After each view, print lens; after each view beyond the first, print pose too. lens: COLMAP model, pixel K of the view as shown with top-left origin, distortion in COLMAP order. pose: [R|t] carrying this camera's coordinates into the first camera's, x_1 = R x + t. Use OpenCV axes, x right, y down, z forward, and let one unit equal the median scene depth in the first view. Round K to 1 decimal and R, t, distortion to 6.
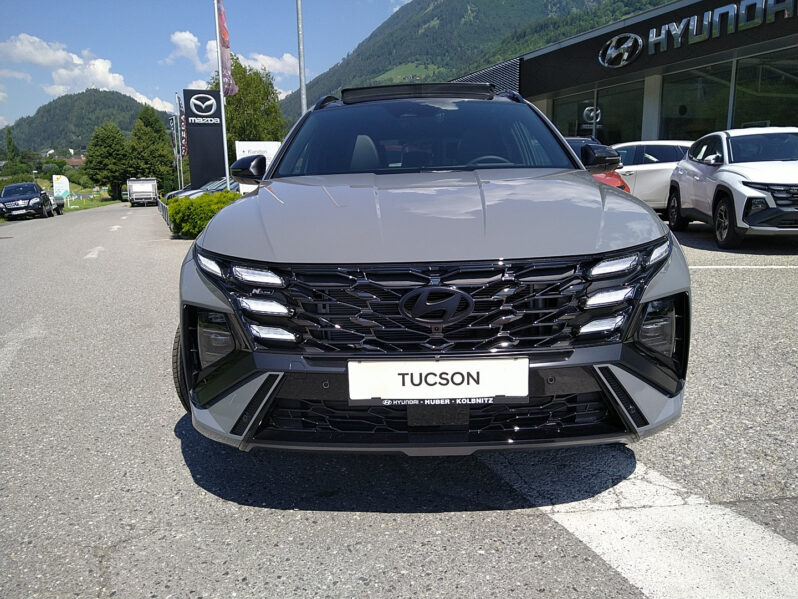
lens RADIAL K [[635.6, 0, 399.1], [0, 635.6, 297.0], [0, 0, 1]] dist [0.012279, 0.001072]
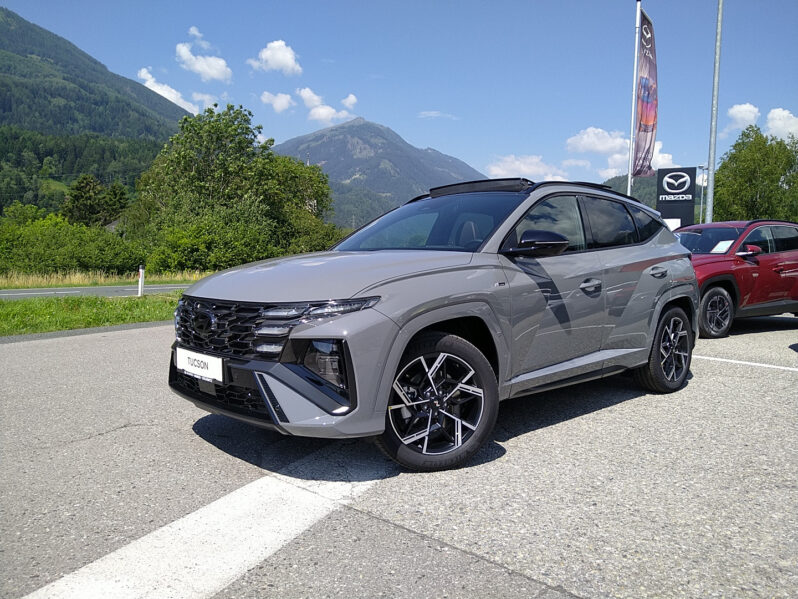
lens RADIAL K [[635.6, 0, 398.4], [0, 635.6, 300.7], [0, 0, 1]] dist [0.012279, 0.001072]
pose [[0.702746, 0.072578, -0.707729, 0.111984], [-0.149273, 0.987682, -0.046934, -0.003041], [0.695604, 0.138627, 0.704923, 0.006609]]
